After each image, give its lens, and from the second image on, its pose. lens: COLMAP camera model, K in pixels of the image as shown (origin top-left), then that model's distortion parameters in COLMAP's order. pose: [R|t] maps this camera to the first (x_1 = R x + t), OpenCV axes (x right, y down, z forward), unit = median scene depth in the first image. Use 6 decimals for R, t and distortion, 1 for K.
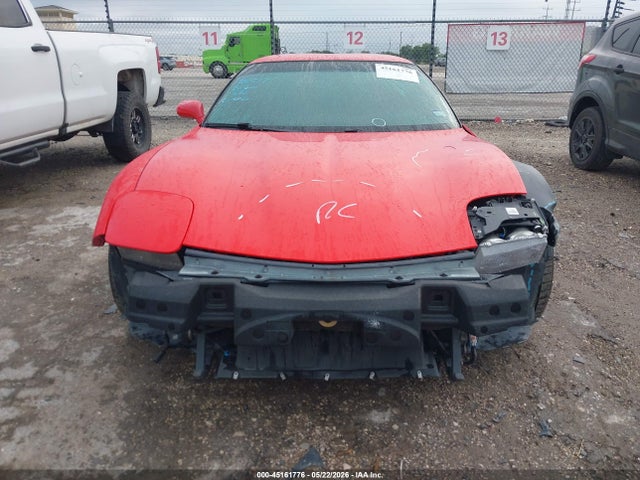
lens RADIAL K [[500.7, 0, 321.6], [0, 500.7, 240.5], [0, 0, 1]] dist [0.009943, -0.016345]
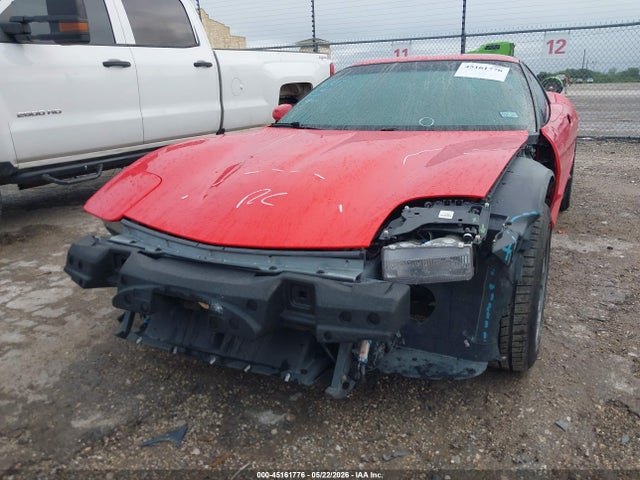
lens RADIAL K [[500.7, 0, 319.8], [0, 500.7, 241.5], [0, 0, 1]] dist [0.009943, -0.016345]
pose [[0.898446, 0.109735, -0.425151, 0.538888], [-0.125887, 0.991994, -0.009987, 0.020113], [0.420651, 0.062494, 0.905067, 0.161465]]
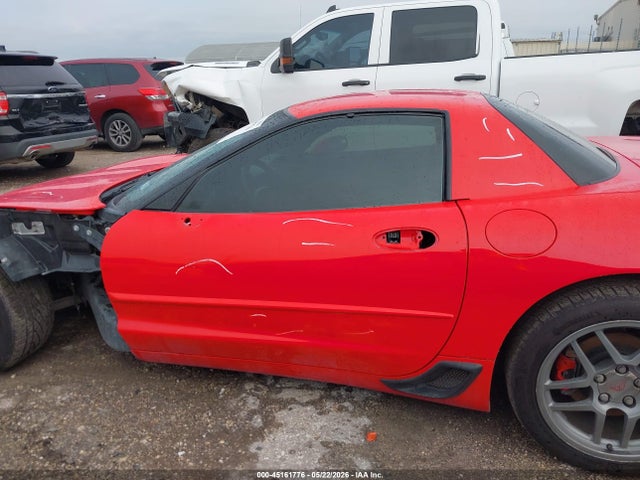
lens RADIAL K [[500.7, 0, 325.5], [0, 500.7, 243.7], [0, 0, 1]] dist [0.009943, -0.016345]
pose [[-0.229853, 0.309361, -0.922748, 1.400783], [-0.304462, 0.877687, 0.370094, -0.854319], [0.924376, 0.366009, -0.107550, 2.187384]]
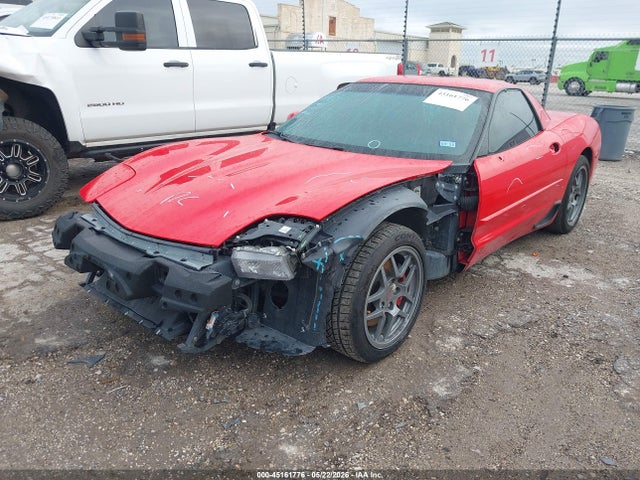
lens RADIAL K [[500.7, 0, 321.5], [0, 500.7, 241.0], [0, 0, 1]] dist [0.009943, -0.016345]
pose [[0.767800, 0.232196, -0.597133, 1.079840], [-0.244953, 0.967596, 0.061288, -0.119620], [0.592015, 0.099212, 0.799797, 0.180367]]
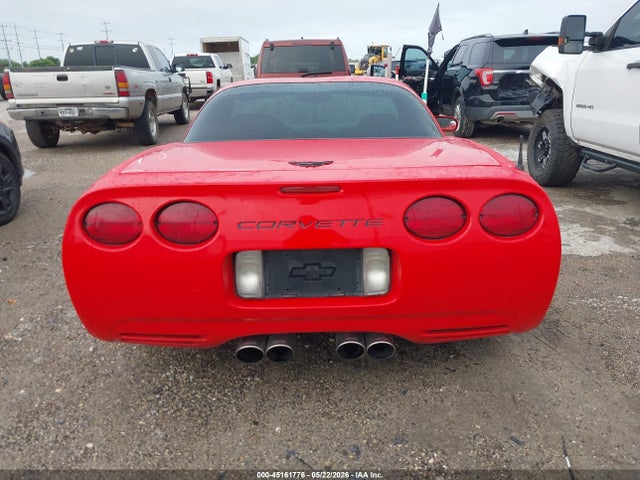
lens RADIAL K [[500.7, 0, 320.8], [0, 500.7, 238.0], [0, 0, 1]] dist [0.009943, -0.016345]
pose [[-0.999279, 0.030324, -0.022831, 0.071922], [0.009707, 0.785639, 0.618609, -1.401507], [0.036696, 0.617941, -0.785367, 3.759471]]
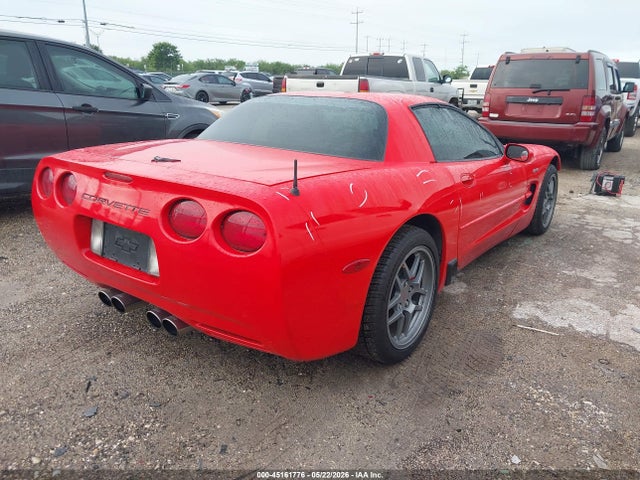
lens RADIAL K [[500.7, 0, 321.0], [0, 500.7, 236.8], [0, 0, 1]] dist [0.009943, -0.016345]
pose [[-0.819769, -0.180048, 0.543656, -0.942911], [0.180782, 0.819401, 0.543967, -1.346289], [-0.543412, 0.544210, -0.639170, 3.556790]]
